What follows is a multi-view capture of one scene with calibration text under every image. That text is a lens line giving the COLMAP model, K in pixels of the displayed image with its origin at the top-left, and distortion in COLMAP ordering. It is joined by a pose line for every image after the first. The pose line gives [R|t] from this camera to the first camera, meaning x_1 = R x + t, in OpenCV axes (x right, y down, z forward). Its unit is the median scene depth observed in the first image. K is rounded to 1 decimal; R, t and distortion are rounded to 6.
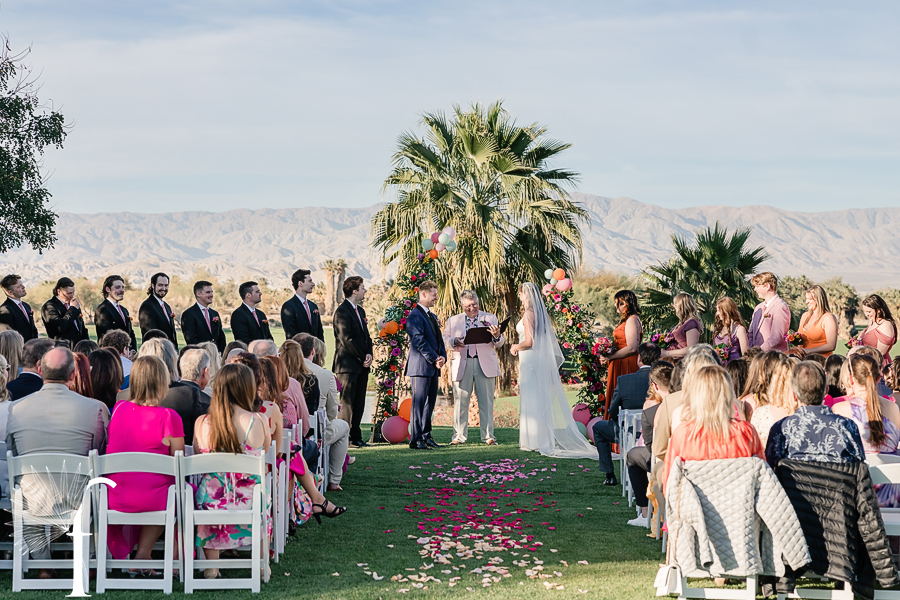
lens RADIAL K [[2101.3, 0, 450.0], [0, 2101.3, 300.0], [0, 0, 1]] dist [0.027328, -0.475017]
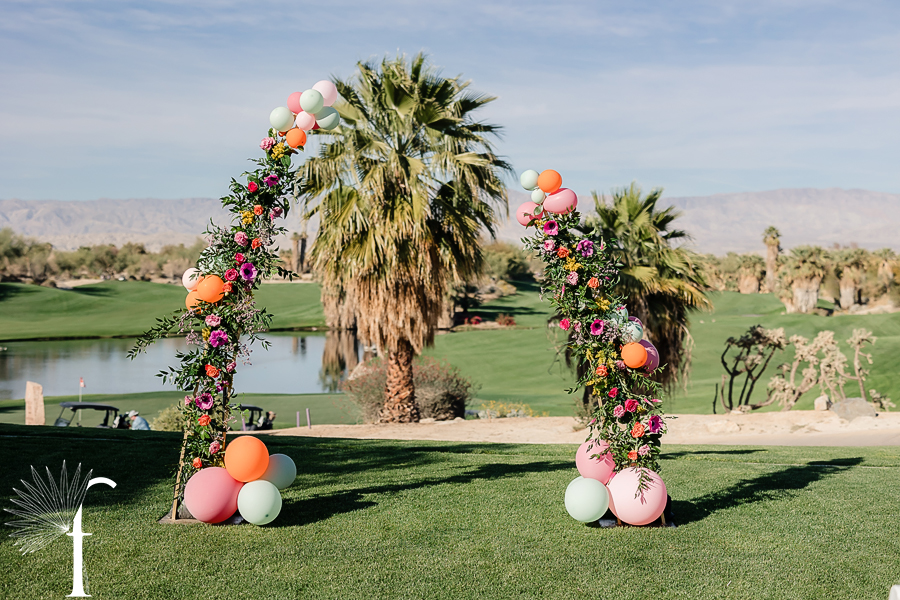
lens RADIAL K [[1255.3, 0, 452.9], [0, 1255.3, 216.4], [0, 0, 1]] dist [0.029639, -0.005324]
pose [[0.998743, 0.003591, 0.049999, 0.008168], [-0.001660, 0.999253, -0.038607, 0.004431], [-0.050101, 0.038475, 0.998003, 0.405233]]
